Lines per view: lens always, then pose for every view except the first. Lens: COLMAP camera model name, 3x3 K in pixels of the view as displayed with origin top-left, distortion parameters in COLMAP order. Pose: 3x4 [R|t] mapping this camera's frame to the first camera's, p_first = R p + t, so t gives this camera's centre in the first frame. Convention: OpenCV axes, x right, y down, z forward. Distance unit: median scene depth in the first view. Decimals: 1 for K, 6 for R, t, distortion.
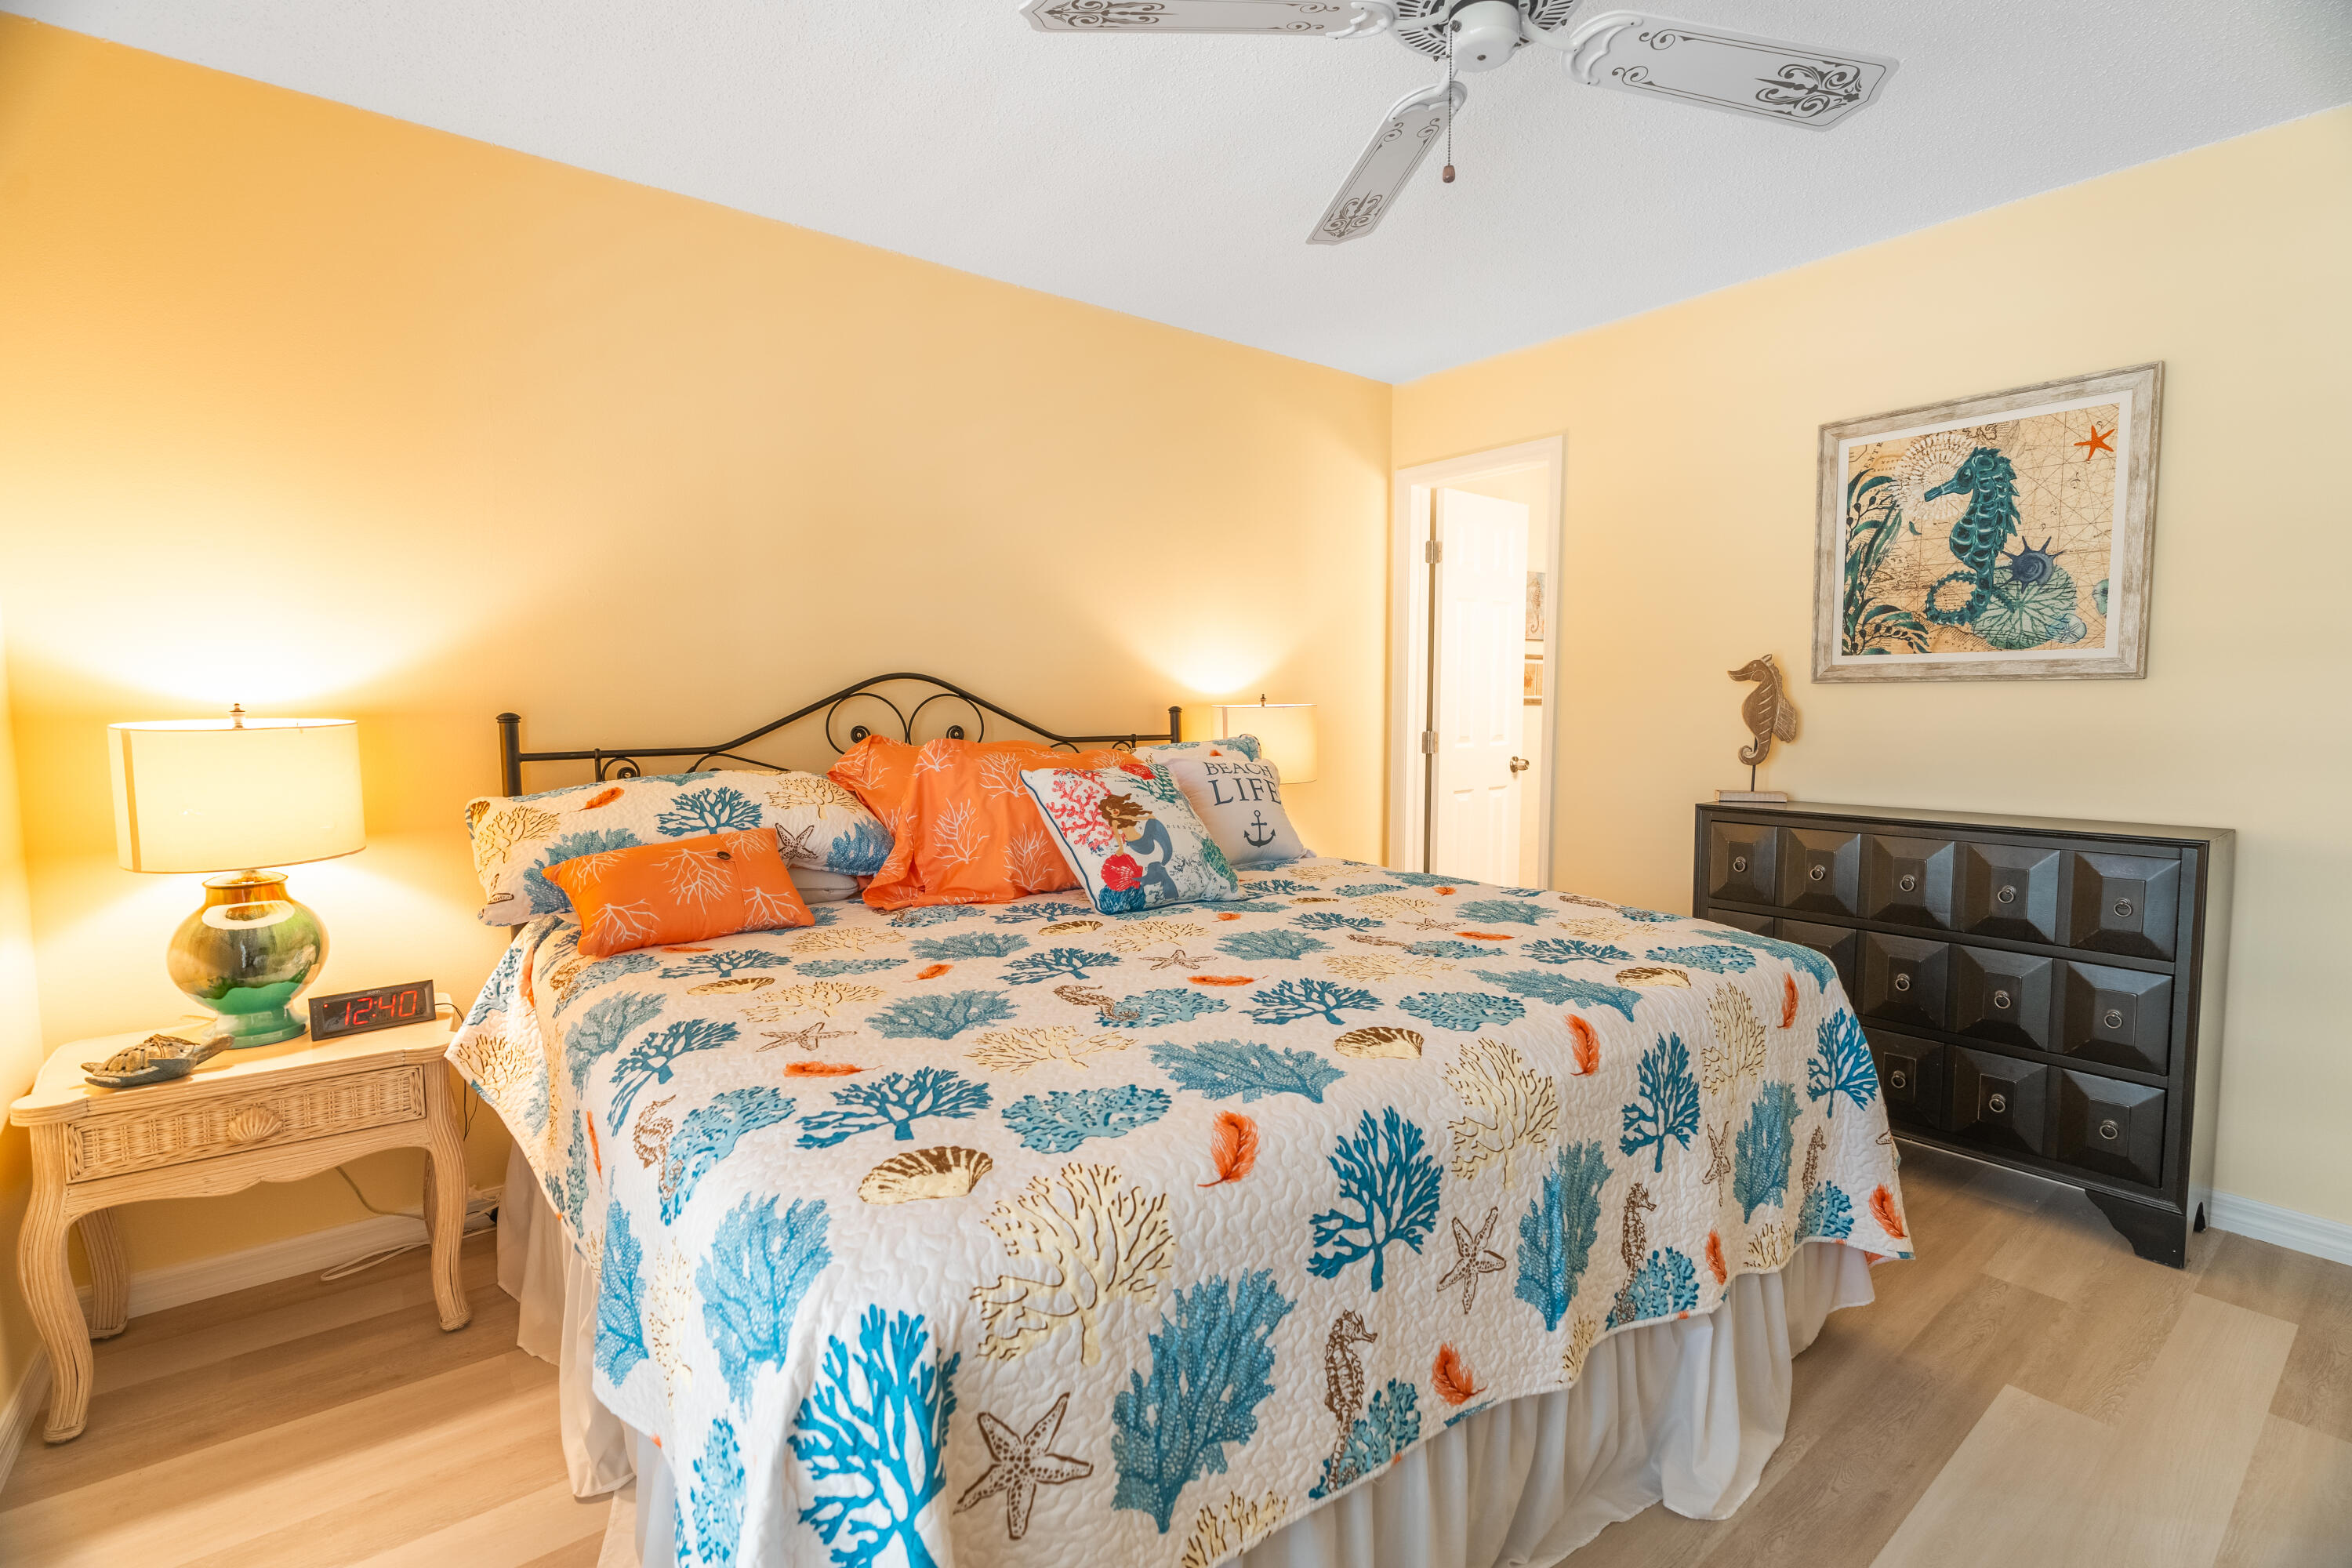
lens RADIAL K [[1074.8, 0, 1173.8], [0, 1074.8, 776.7], [0, 0, 1]] dist [-0.001039, 0.000193]
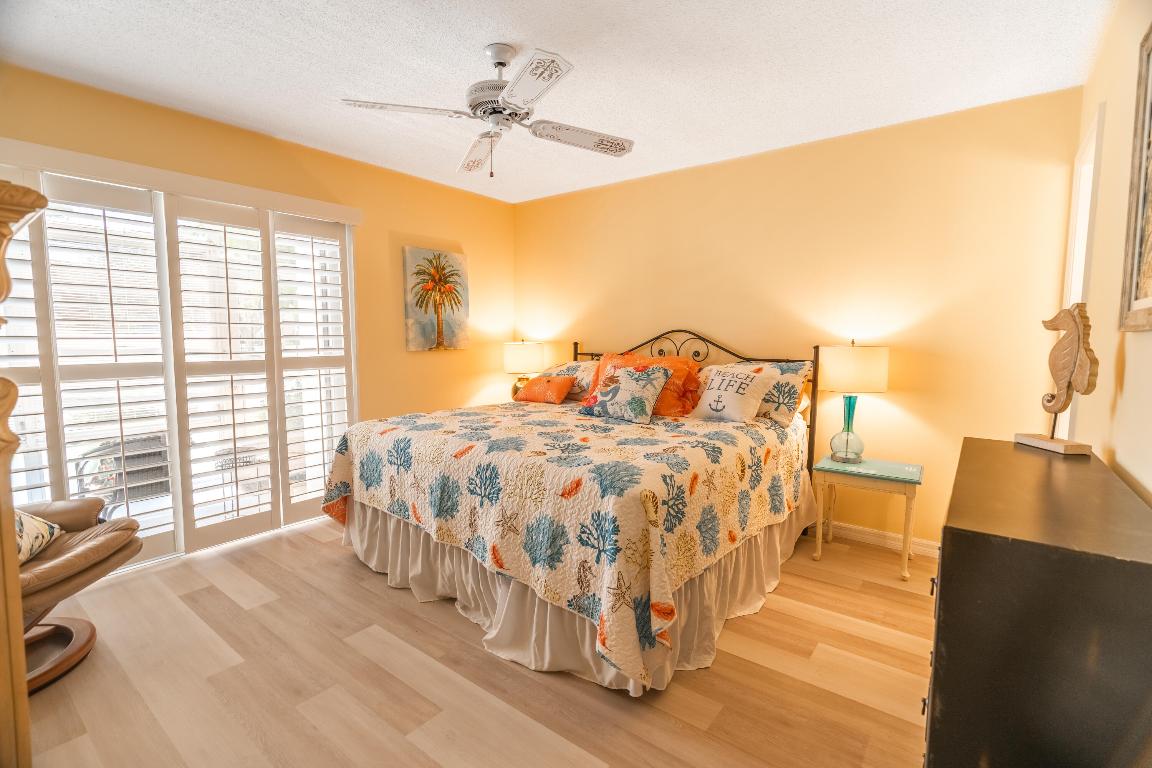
lens RADIAL K [[526.4, 0, 578.1], [0, 526.4, 381.6], [0, 0, 1]] dist [-0.001039, 0.000193]
pose [[0.237530, 0.087372, -0.967443, 1.002567], [-0.080604, 0.994285, 0.070006, -0.043630], [0.968030, 0.061351, 0.243215, 0.490056]]
